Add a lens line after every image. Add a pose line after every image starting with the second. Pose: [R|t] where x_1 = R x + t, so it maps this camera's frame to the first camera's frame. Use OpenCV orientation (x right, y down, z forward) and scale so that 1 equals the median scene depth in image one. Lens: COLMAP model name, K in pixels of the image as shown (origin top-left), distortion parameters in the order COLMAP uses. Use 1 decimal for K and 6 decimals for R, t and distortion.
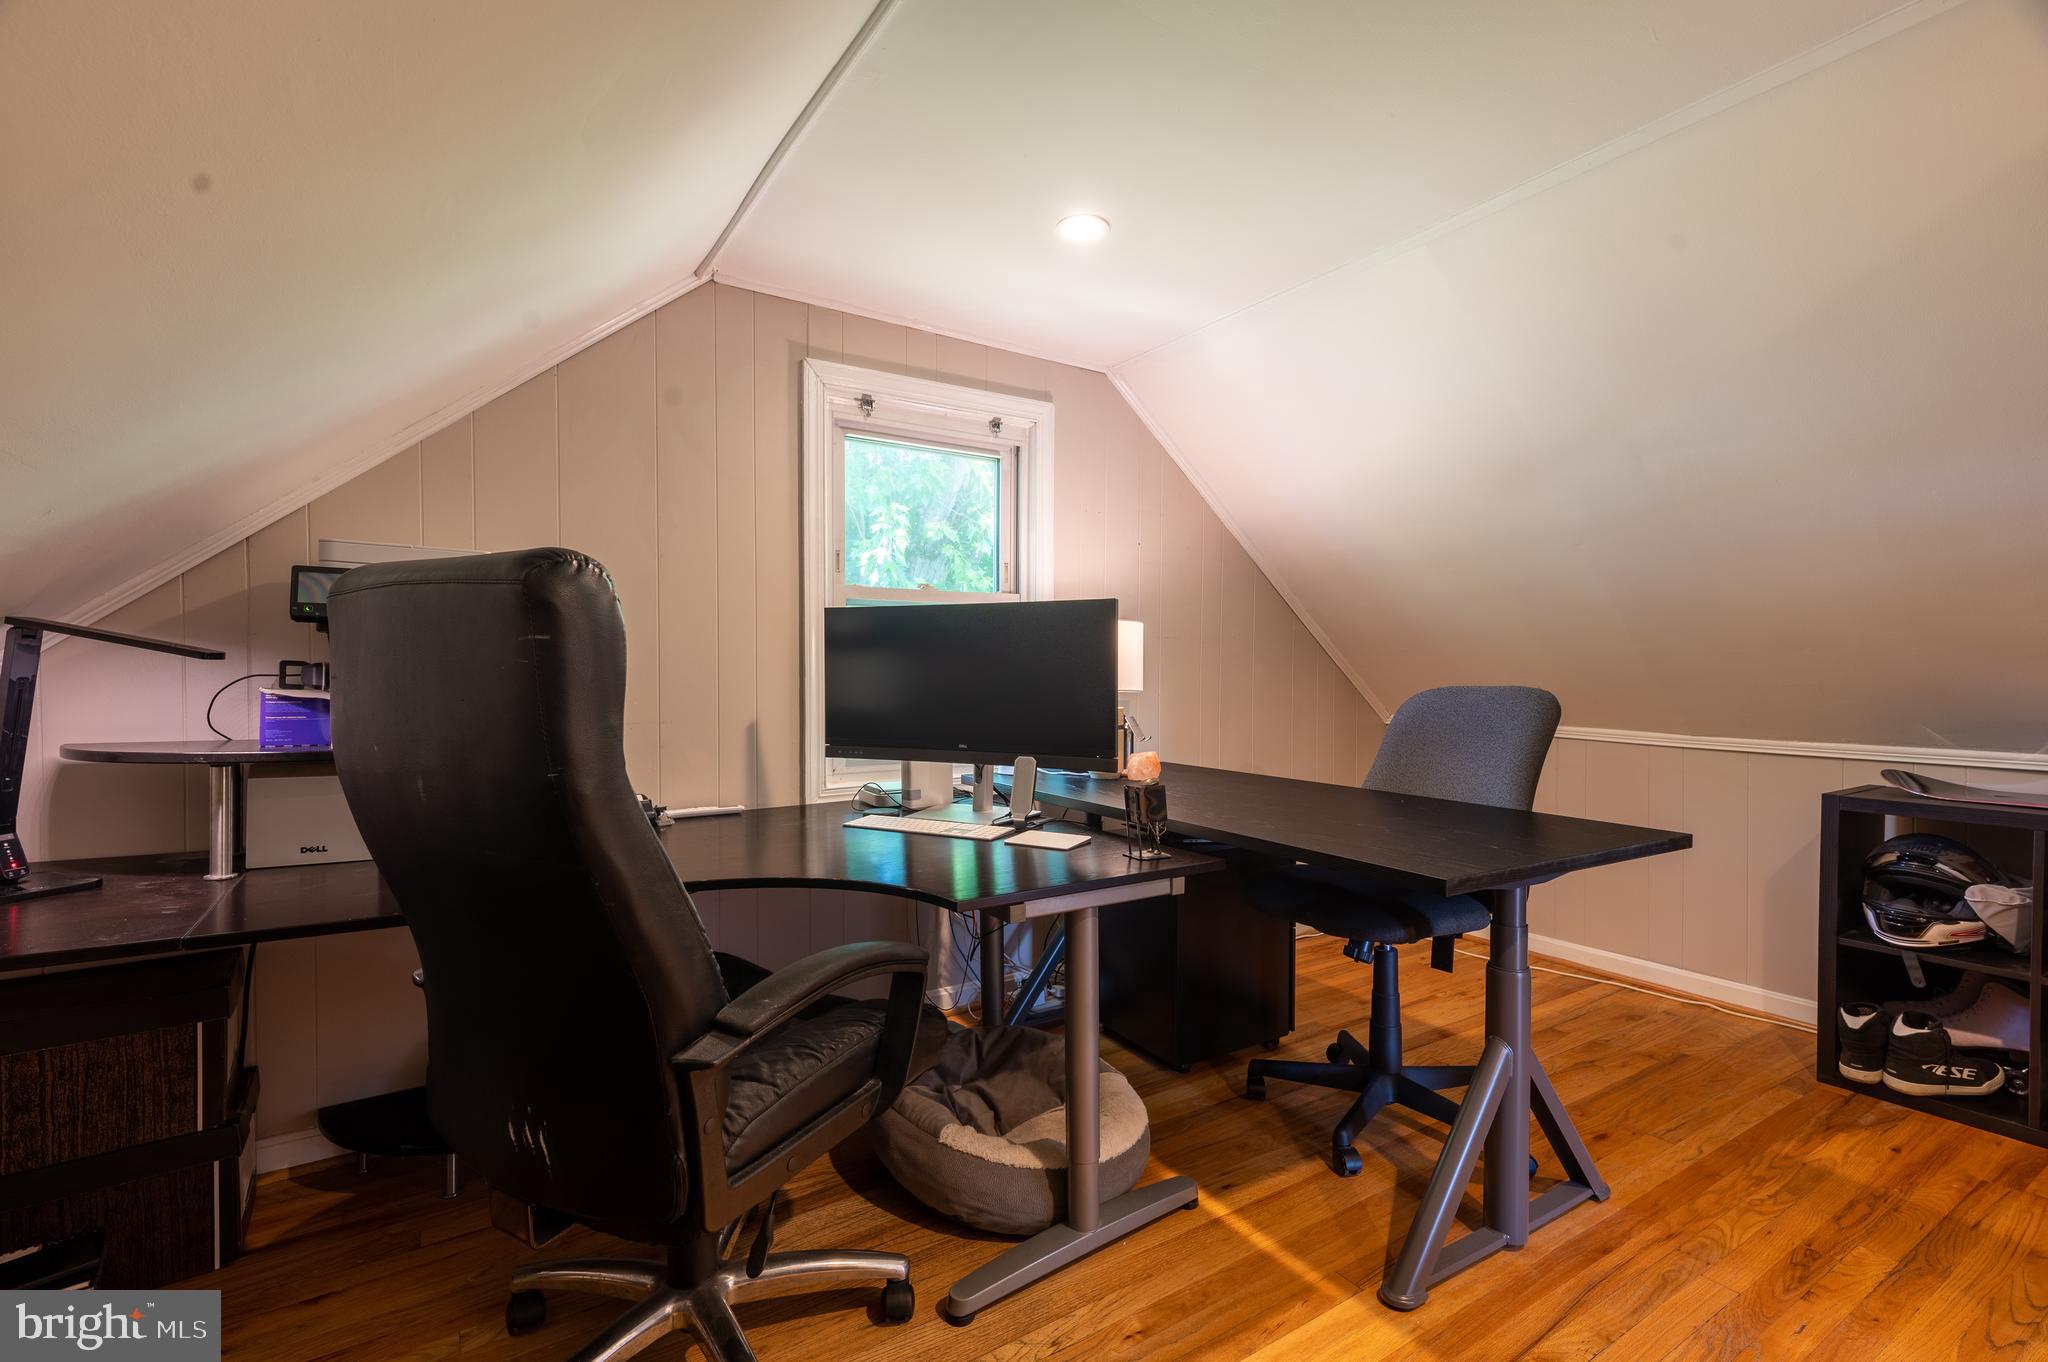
lens RADIAL K [[913.3, 0, 1019.9], [0, 913.3, 686.5], [0, 0, 1]] dist [0.019392, -0.001133]
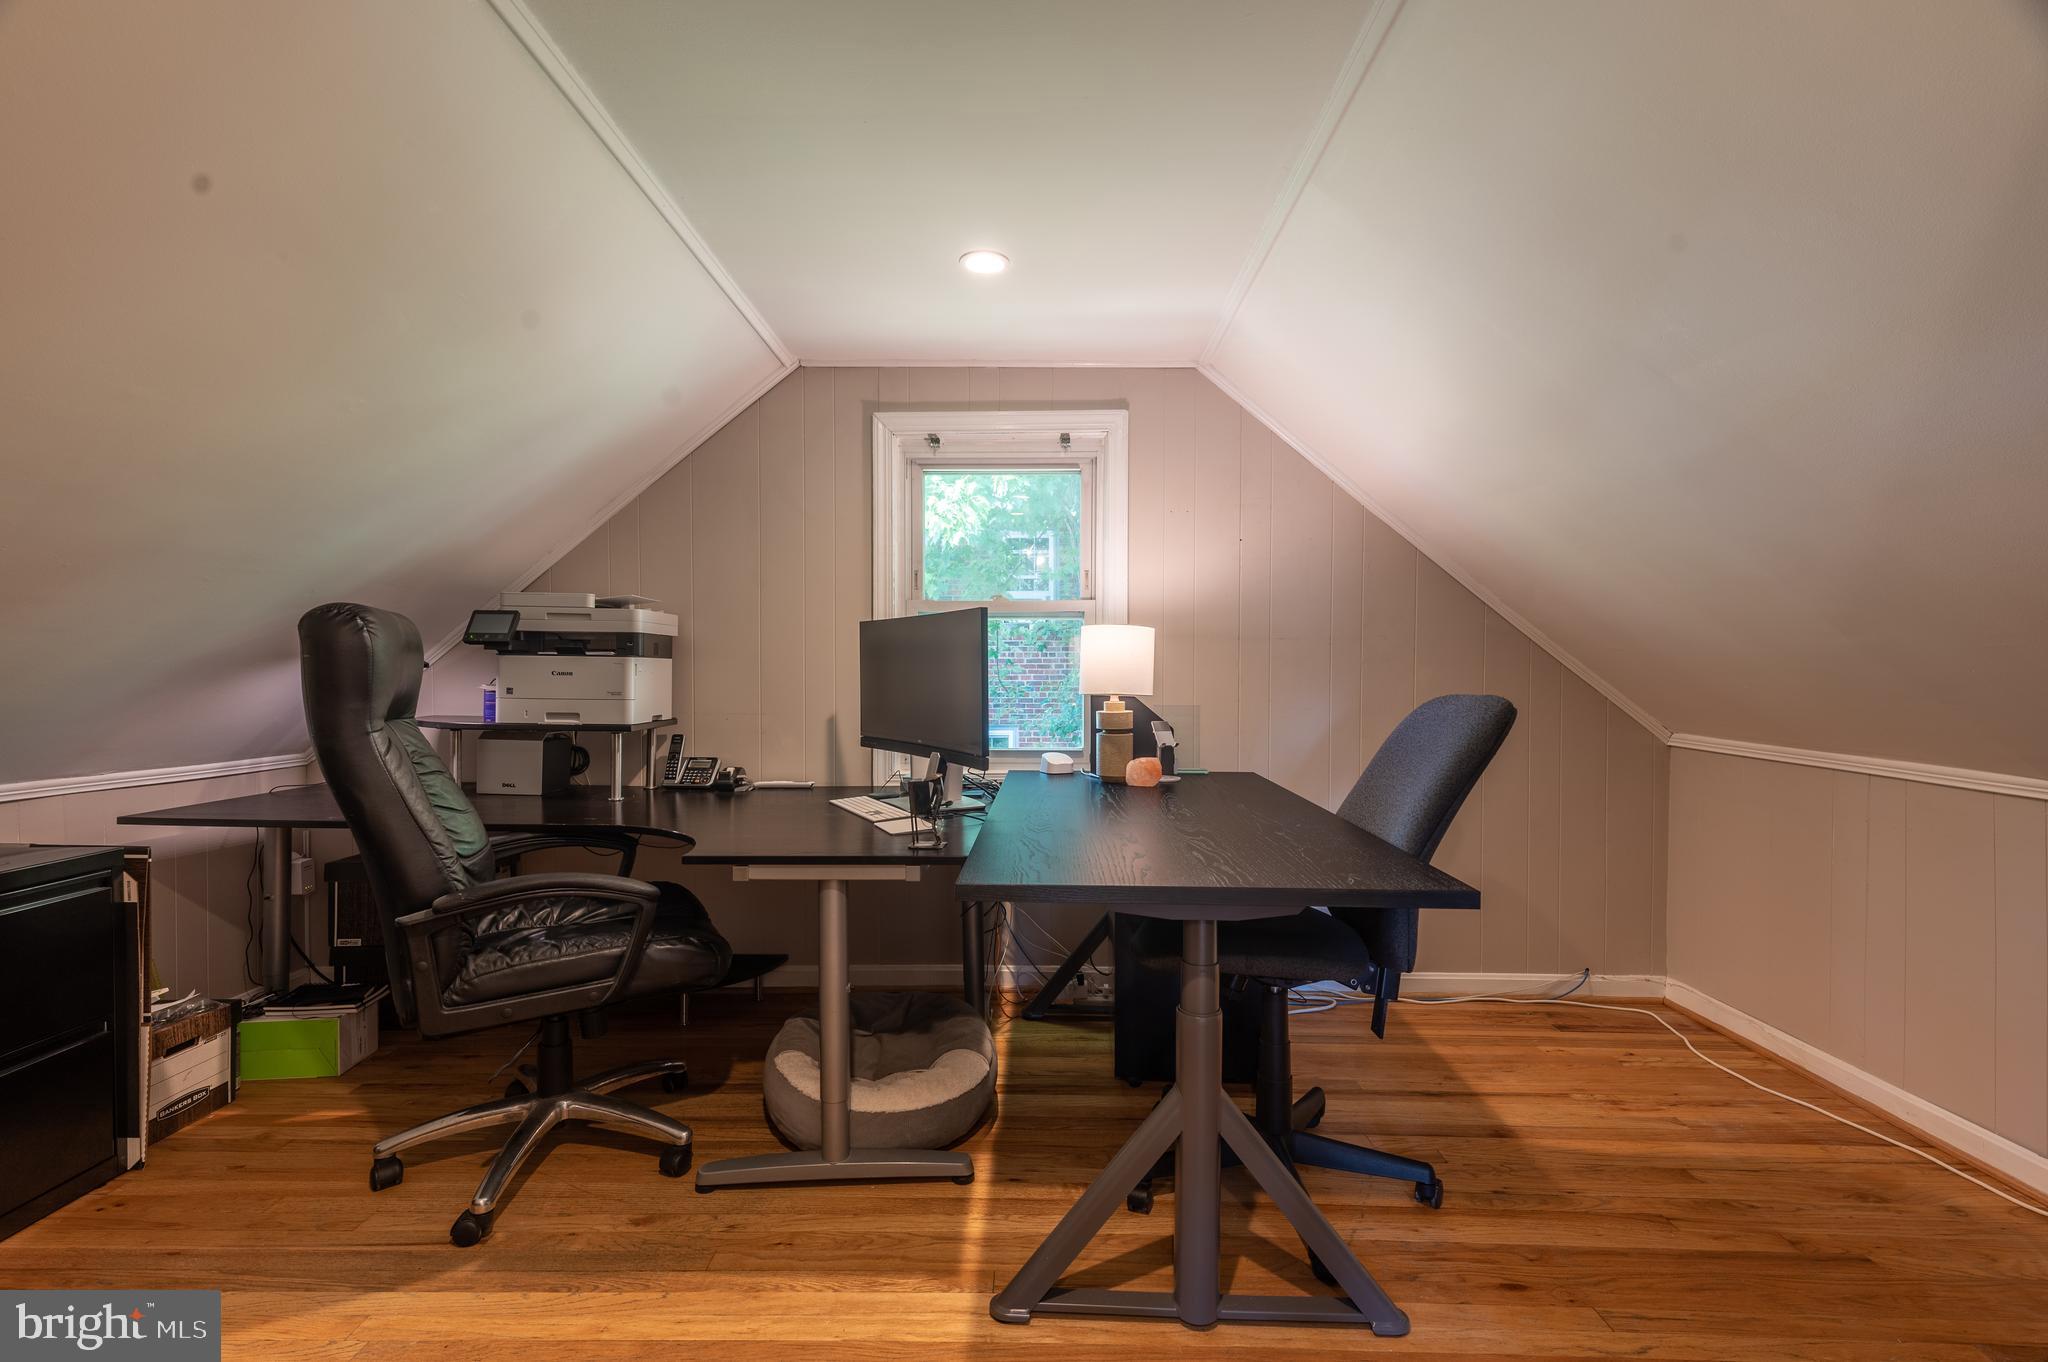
lens RADIAL K [[913.3, 0, 1019.9], [0, 913.3, 686.5], [0, 0, 1]] dist [0.019392, -0.001133]
pose [[0.831045, 0.008113, -0.556146, 0.559194], [-0.010168, 0.999948, -0.000607, -0.002066], [0.556112, 0.006159, 0.831084, 0.107711]]
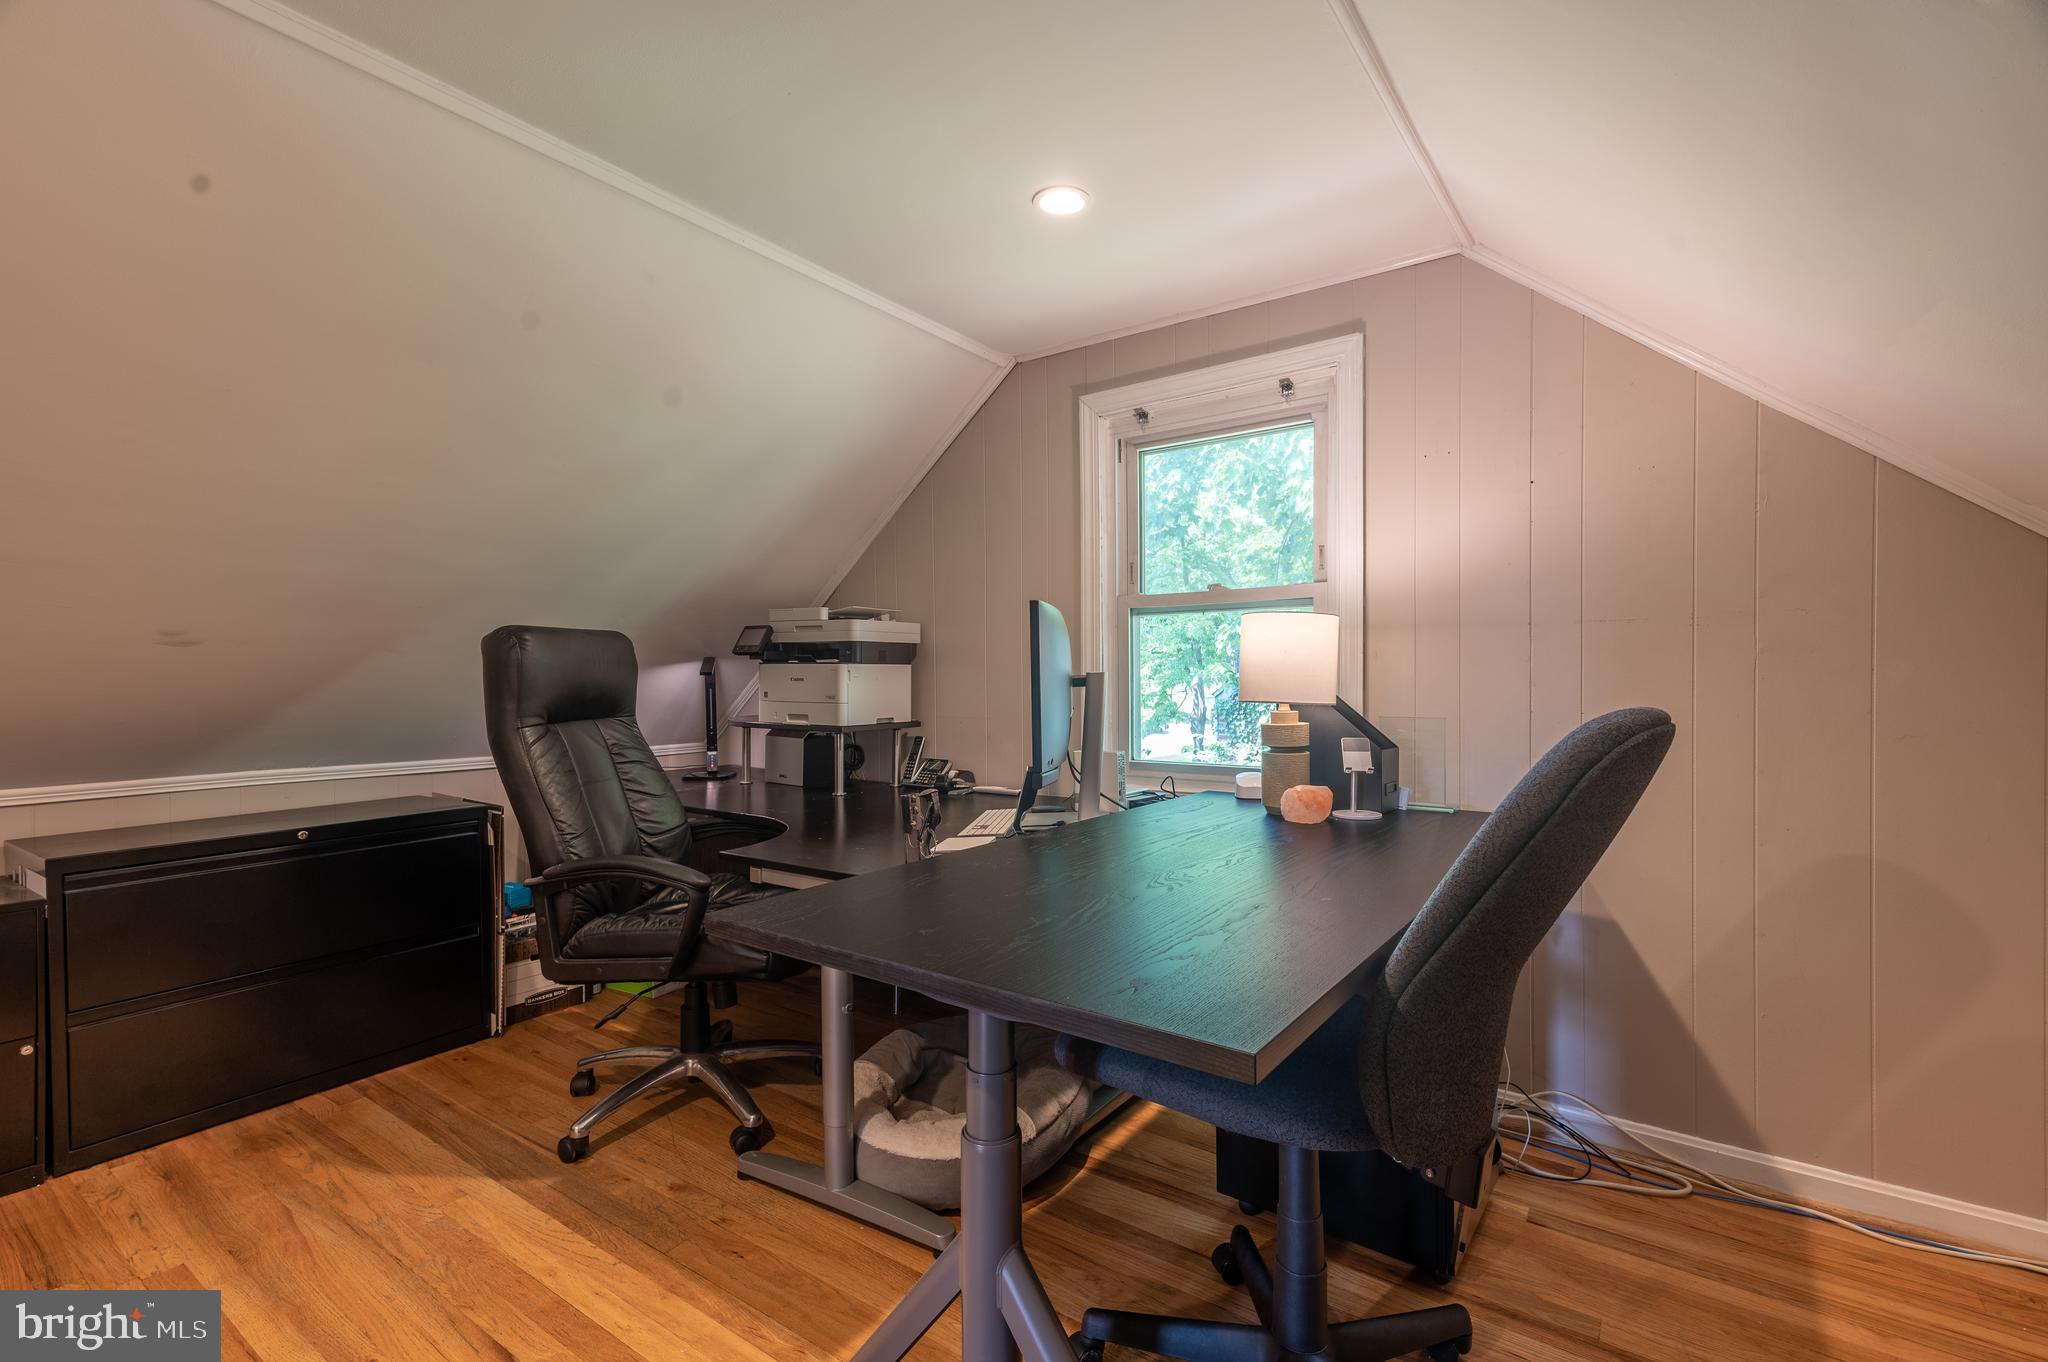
lens RADIAL K [[913.3, 0, 1019.9], [0, 913.3, 686.5], [0, 0, 1]] dist [0.019392, -0.001133]
pose [[0.371257, 0.004323, -0.928520, 0.729027], [-0.009700, 0.999953, 0.000777, -0.006455], [0.928479, 0.008718, 0.371282, 0.493447]]
